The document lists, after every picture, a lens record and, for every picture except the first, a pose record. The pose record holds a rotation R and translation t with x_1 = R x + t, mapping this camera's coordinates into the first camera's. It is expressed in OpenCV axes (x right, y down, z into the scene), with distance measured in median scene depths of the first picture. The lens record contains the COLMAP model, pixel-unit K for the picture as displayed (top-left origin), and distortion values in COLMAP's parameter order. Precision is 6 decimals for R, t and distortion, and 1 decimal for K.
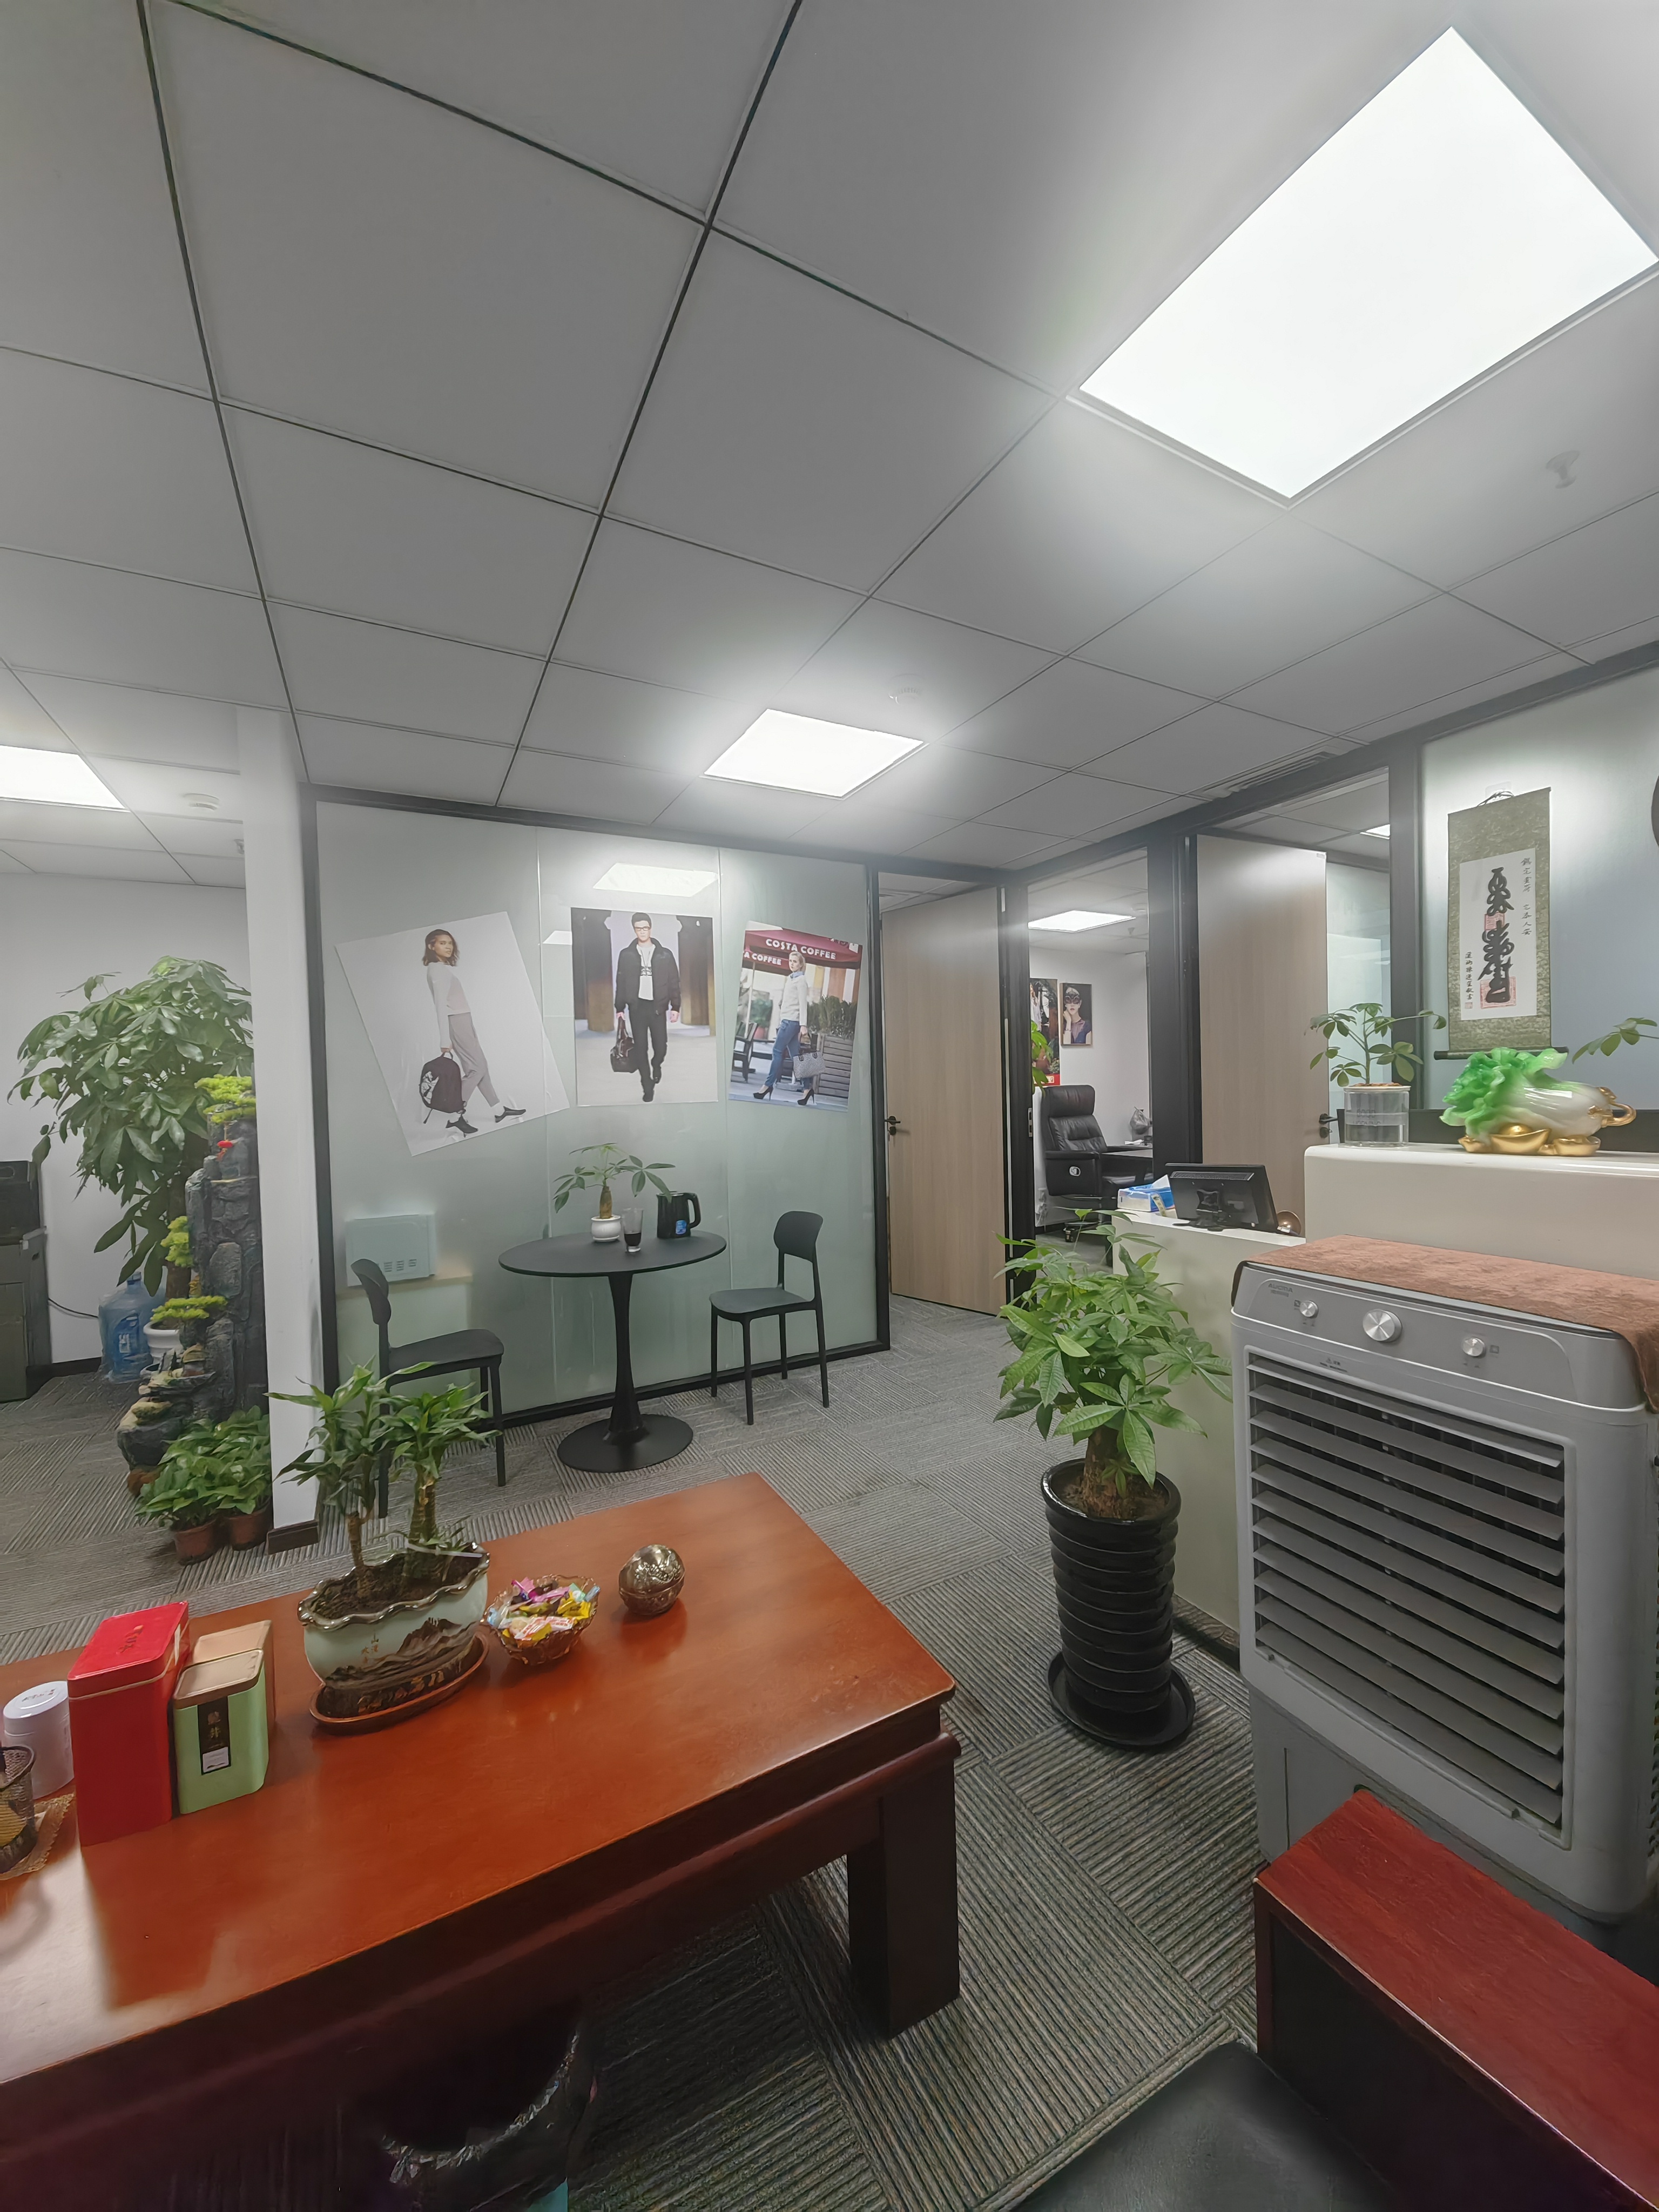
lens RADIAL K [[821.0, 0, 831.3], [0, 821.0, 1099.9], [0, 0, 1]] dist [-0.001382, -0.002601]
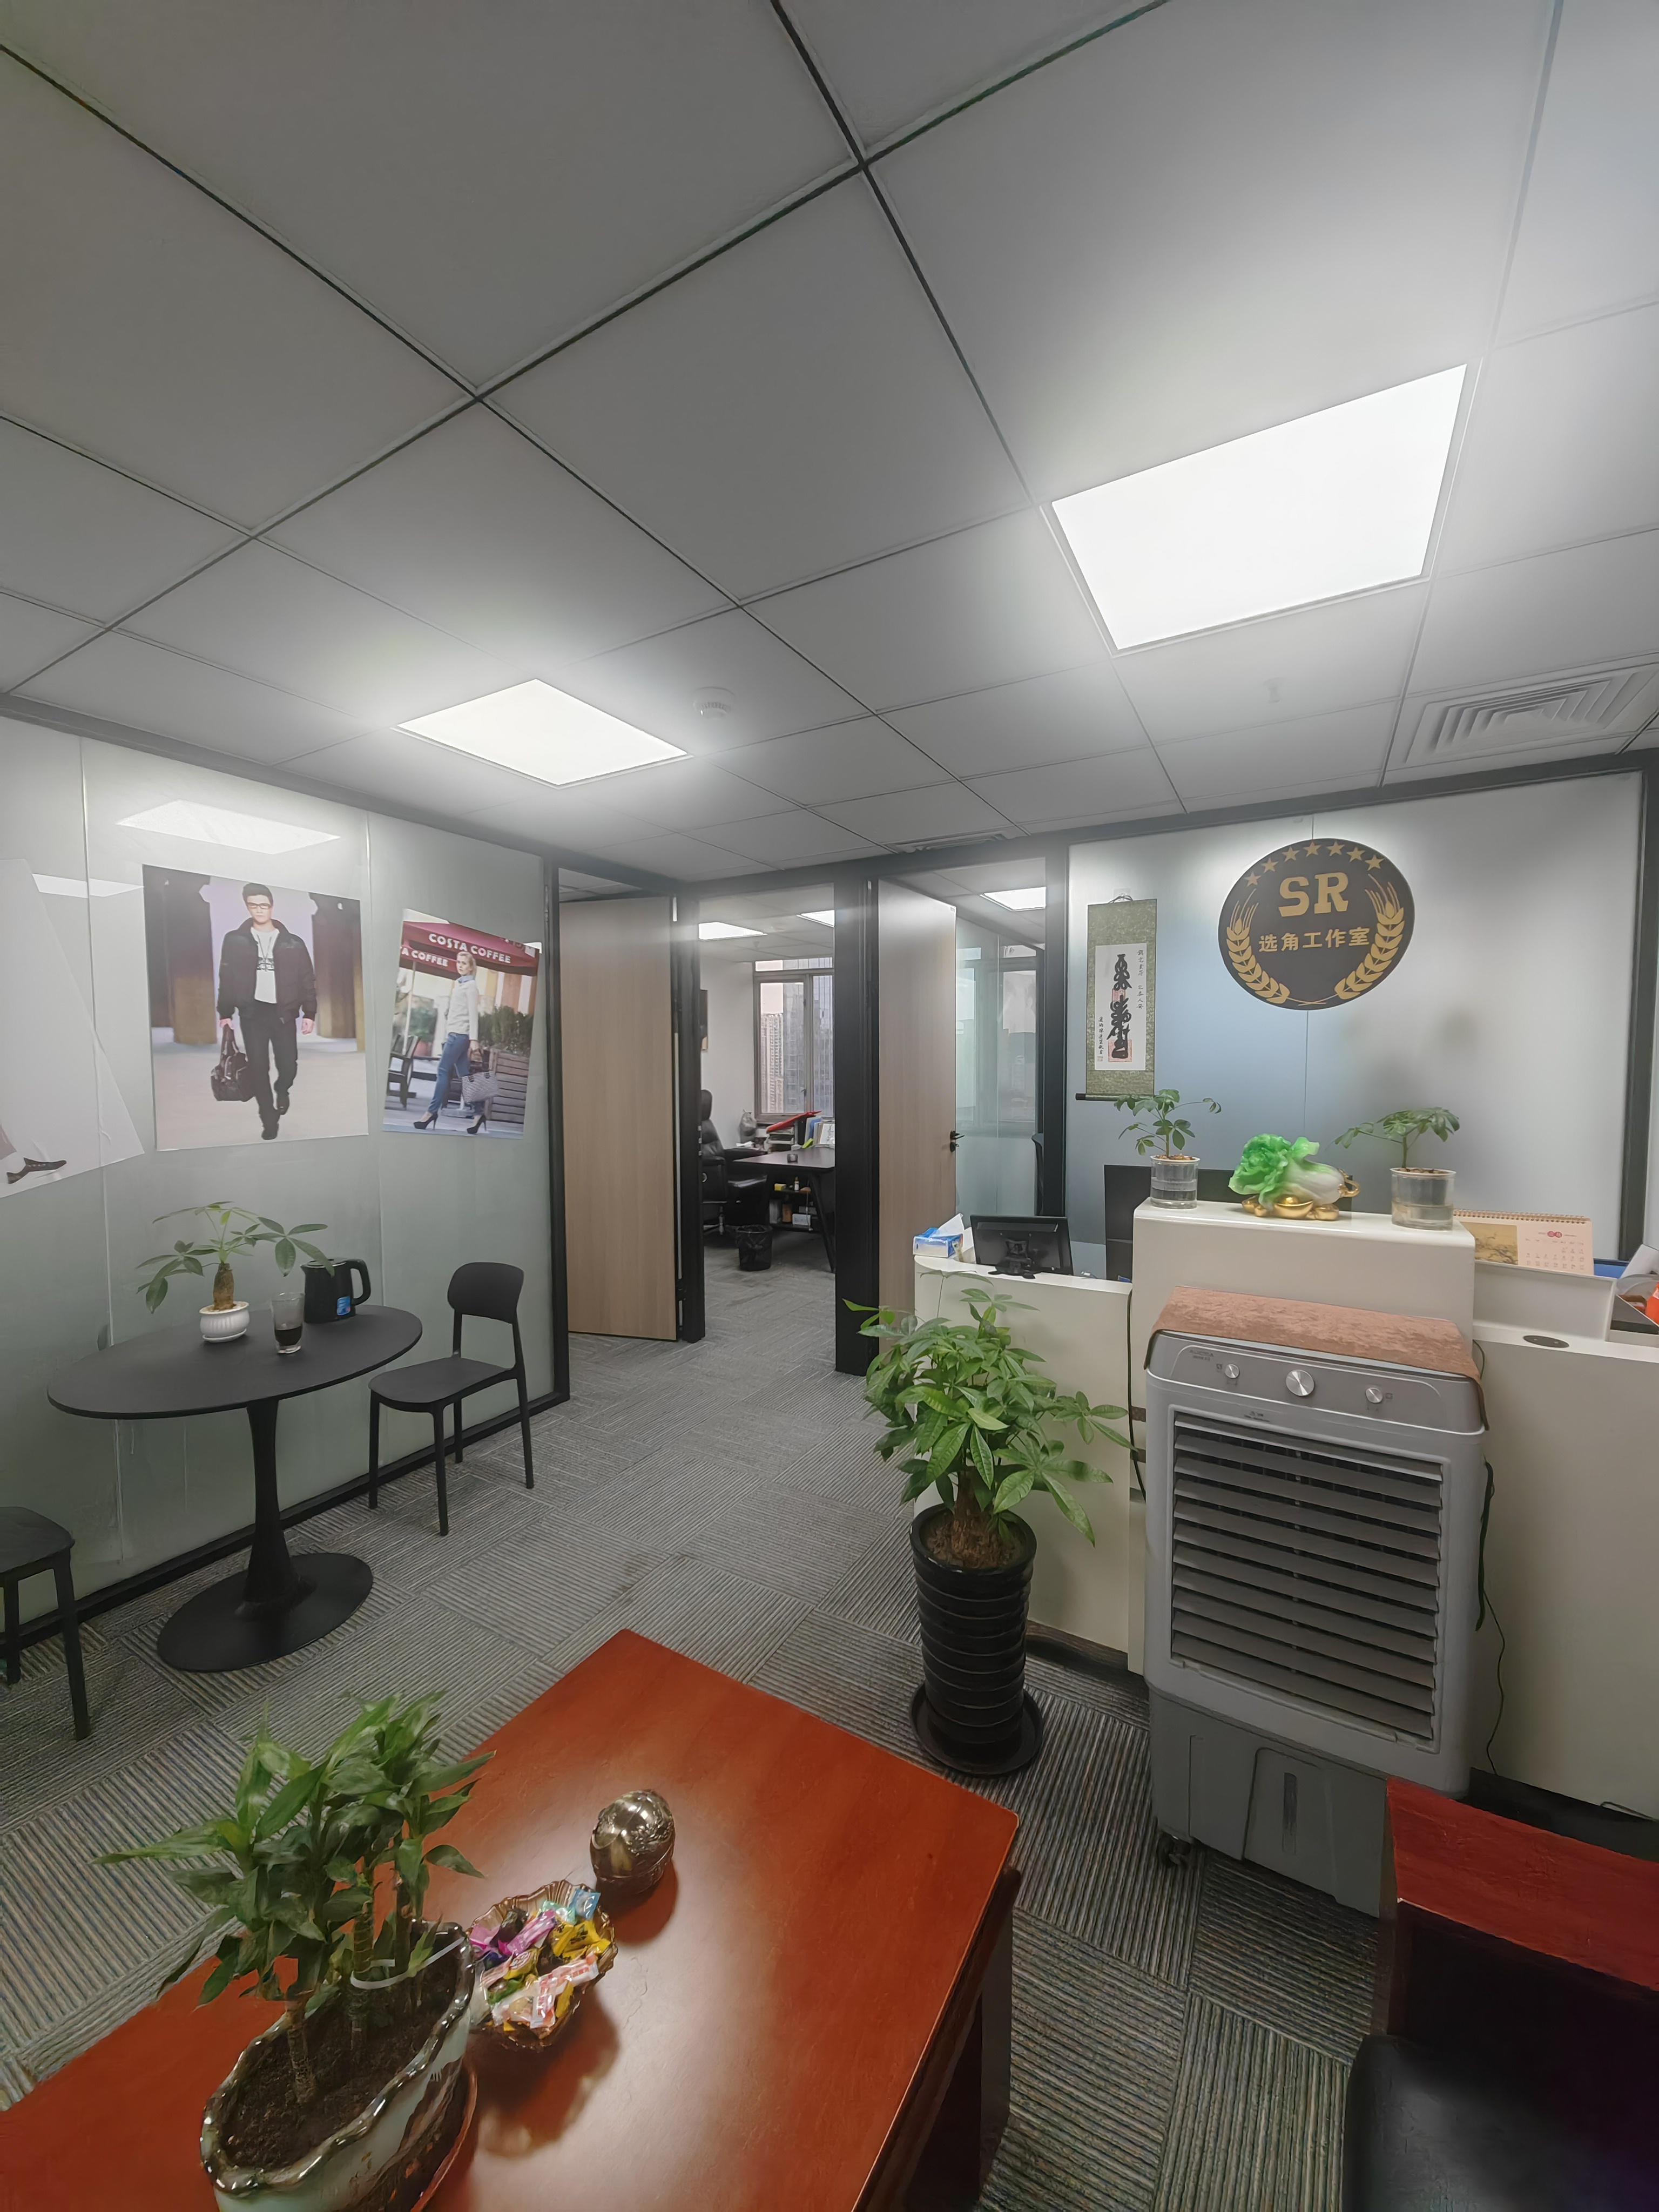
lens RADIAL K [[821.0, 0, 831.3], [0, 821.0, 1099.9], [0, 0, 1]] dist [-0.001382, -0.002601]
pose [[0.851667, -0.002069, 0.524079, -0.180725], [-0.008936, 0.999790, 0.018468, -0.052734], [-0.524007, -0.020411, 0.851469, 0.097551]]
